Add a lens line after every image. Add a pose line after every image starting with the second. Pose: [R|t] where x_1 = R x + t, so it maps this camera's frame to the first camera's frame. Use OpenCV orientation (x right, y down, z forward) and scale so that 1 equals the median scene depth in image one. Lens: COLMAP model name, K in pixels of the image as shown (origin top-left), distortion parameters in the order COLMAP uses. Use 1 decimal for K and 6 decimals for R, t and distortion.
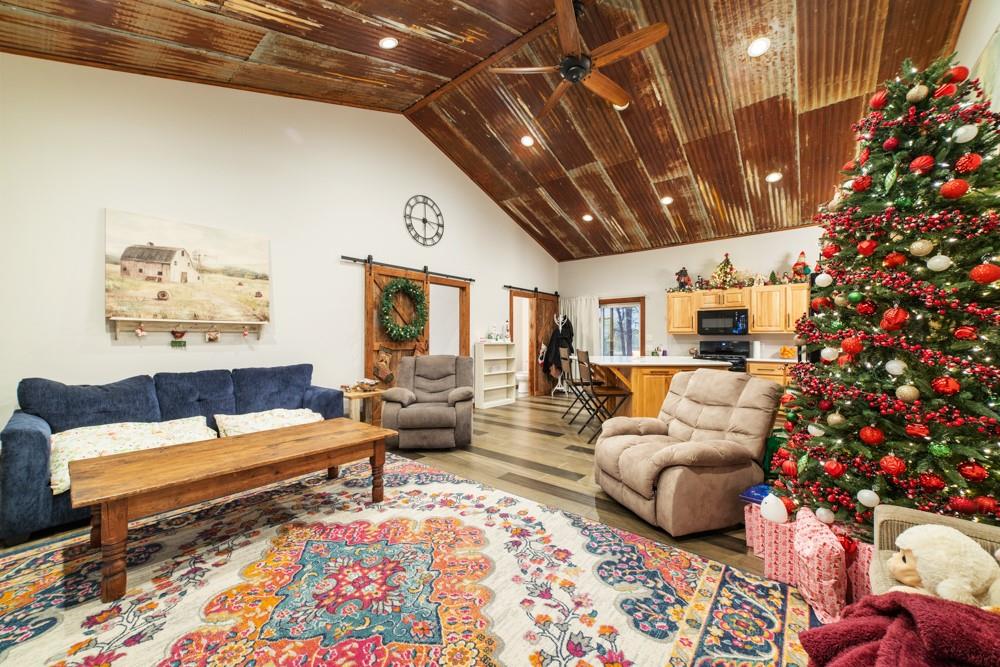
lens RADIAL K [[377.1, 0, 499.1], [0, 377.1, 337.9], [0, 0, 1]] dist [-0.000513, 0.000151]
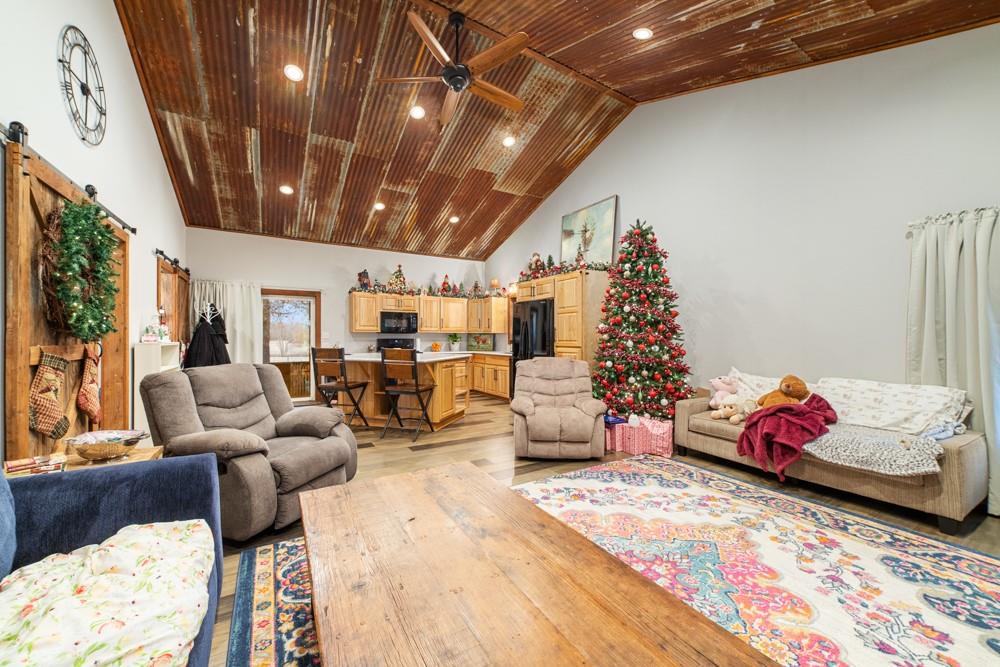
lens RADIAL K [[377.1, 0, 501.6], [0, 377.1, 339.2], [0, 0, 1]] dist [-0.000513, 0.000151]
pose [[0.324148, -0.007324, 0.945978, -0.509736], [-0.003293, 0.999955, 0.008870, -0.000627], [-0.946001, -0.005991, 0.324109, 0.370061]]
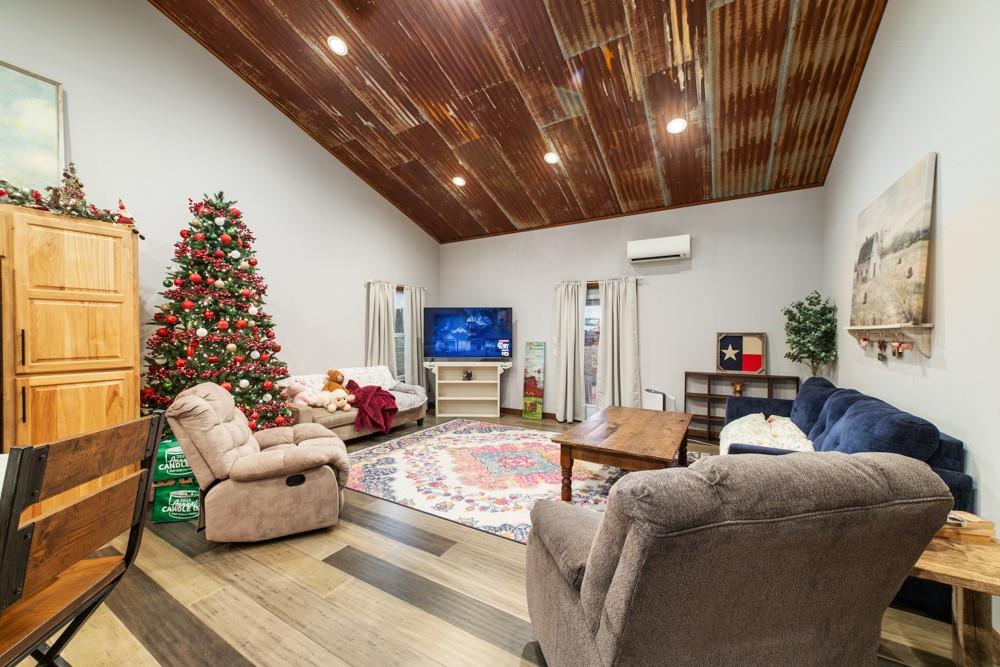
lens RADIAL K [[377.1, 0, 500.6], [0, 377.1, 336.6], [0, 0, 1]] dist [-0.000513, 0.000151]
pose [[-0.987568, 0.000211, -0.157192, 0.016262], [-0.000771, 0.999981, 0.006184, -0.019538], [0.157190, 0.006228, -0.987549, 1.056548]]
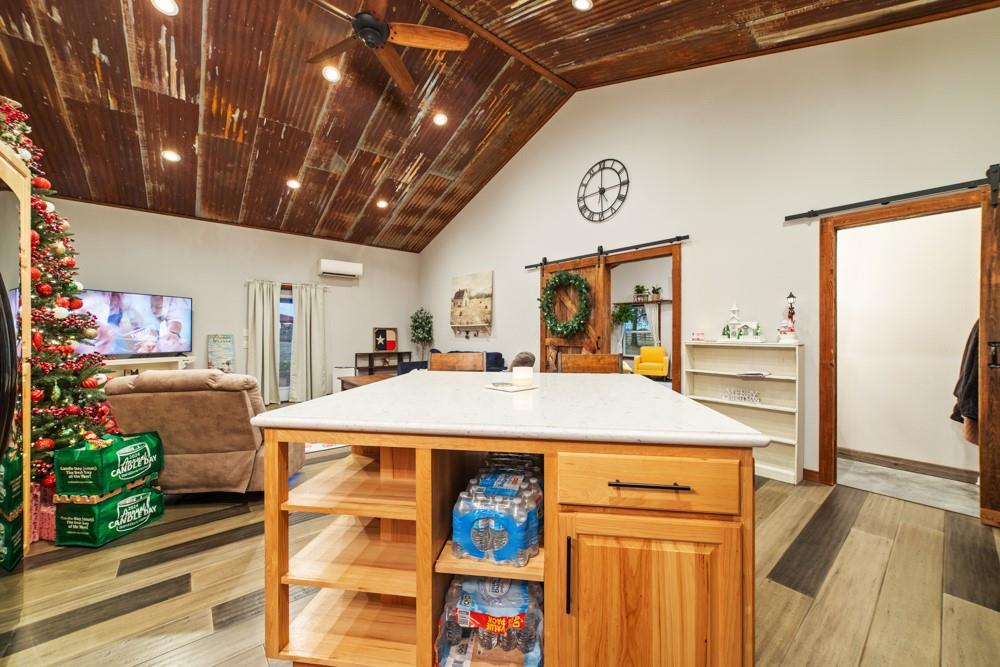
lens RADIAL K [[377.1, 0, 498.3], [0, 377.1, 333.5], [0, 0, 1]] dist [-0.000513, 0.000151]
pose [[-0.184597, -0.003532, -0.982808, 0.689317], [-0.001758, 0.999993, -0.003263, 0.002135], [0.982813, 0.001126, -0.184602, 0.990023]]
